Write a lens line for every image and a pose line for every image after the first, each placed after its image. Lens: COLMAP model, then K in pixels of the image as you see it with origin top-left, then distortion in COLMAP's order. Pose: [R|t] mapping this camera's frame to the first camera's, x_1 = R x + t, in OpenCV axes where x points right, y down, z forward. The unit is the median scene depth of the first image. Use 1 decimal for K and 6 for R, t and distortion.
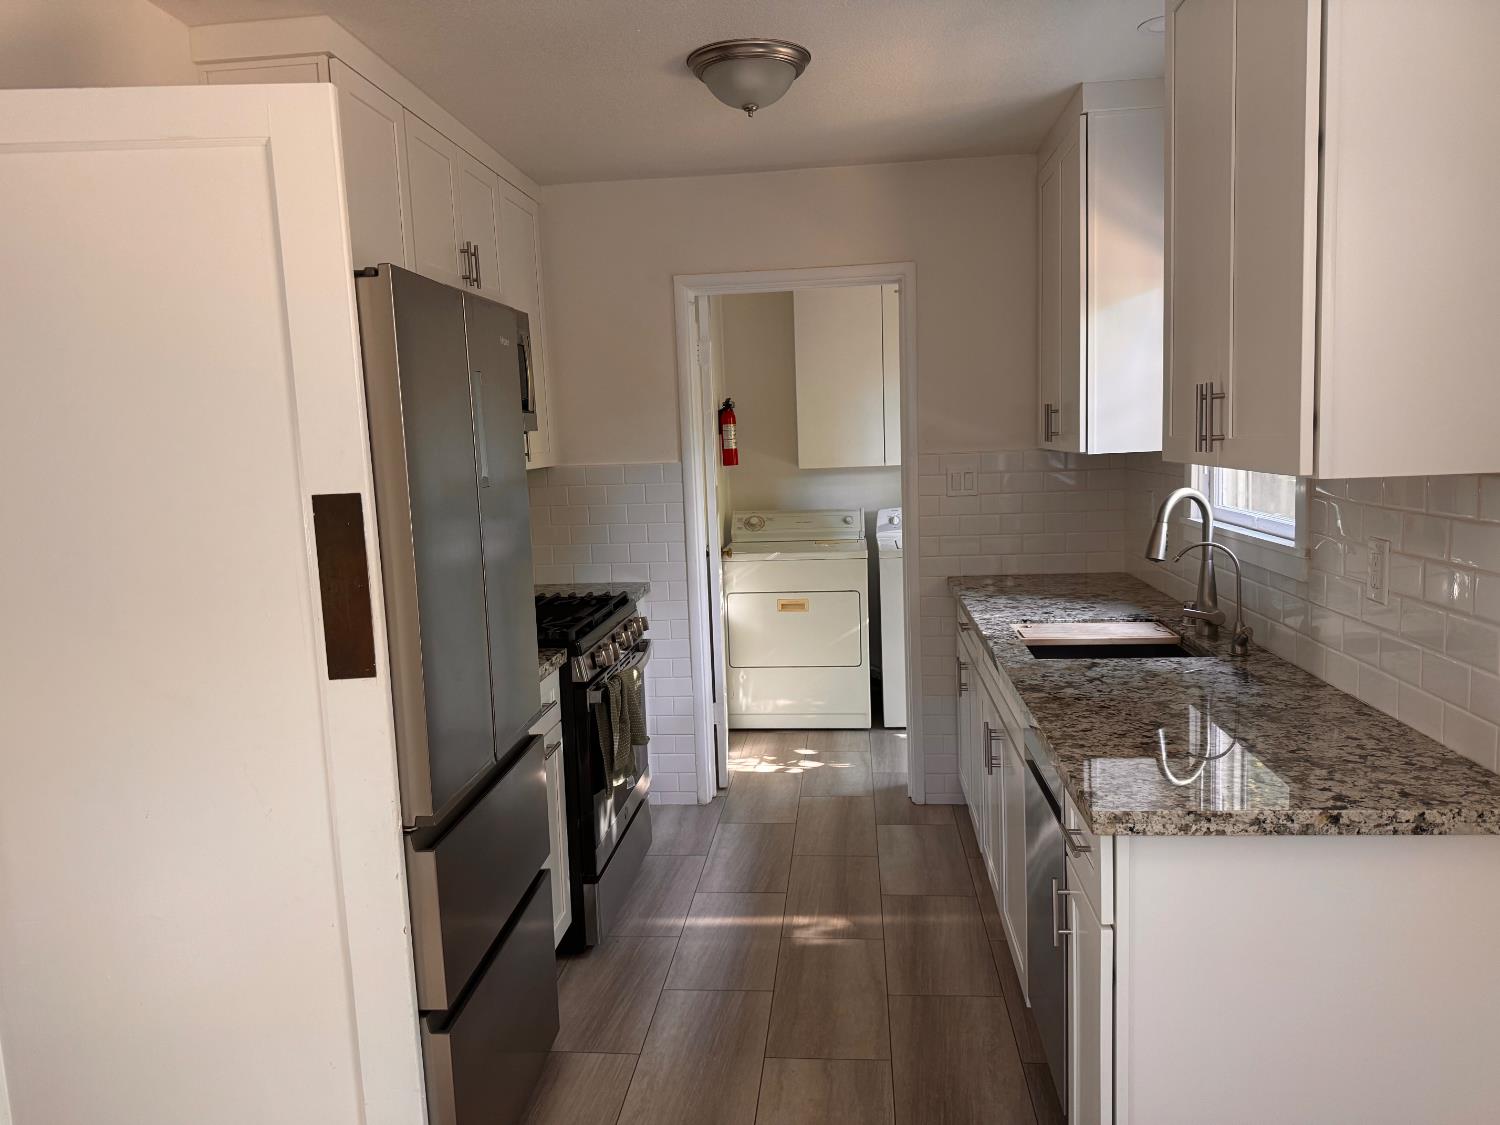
lens RADIAL K [[1051.6, 0, 750.0], [0, 1051.6, 562.5], [0, 0, 1]] dist [0.042468, -0.064831]
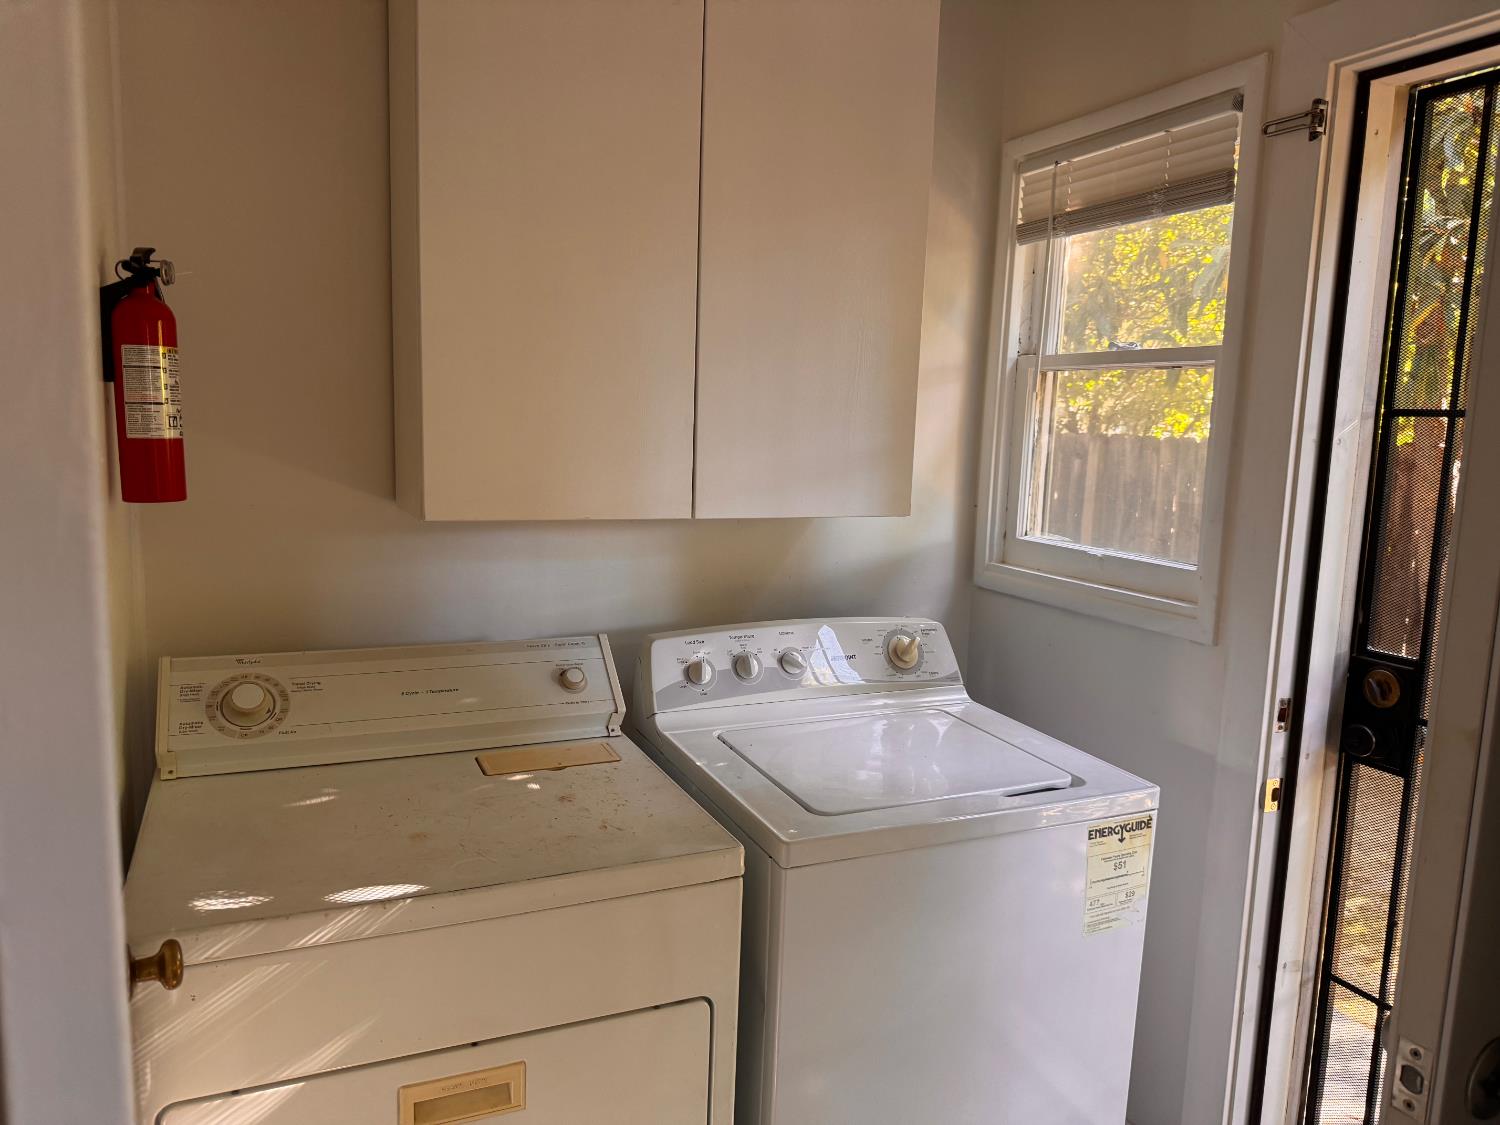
lens RADIAL K [[1051.6, 0, 750.0], [0, 1051.6, 562.5], [0, 0, 1]] dist [0.042468, -0.064831]
pose [[0.863497, -0.002780, 0.504346, -0.043413], [-0.004986, 0.999889, 0.014047, -0.149871], [-0.504329, -0.014644, 0.863387, 1.275198]]
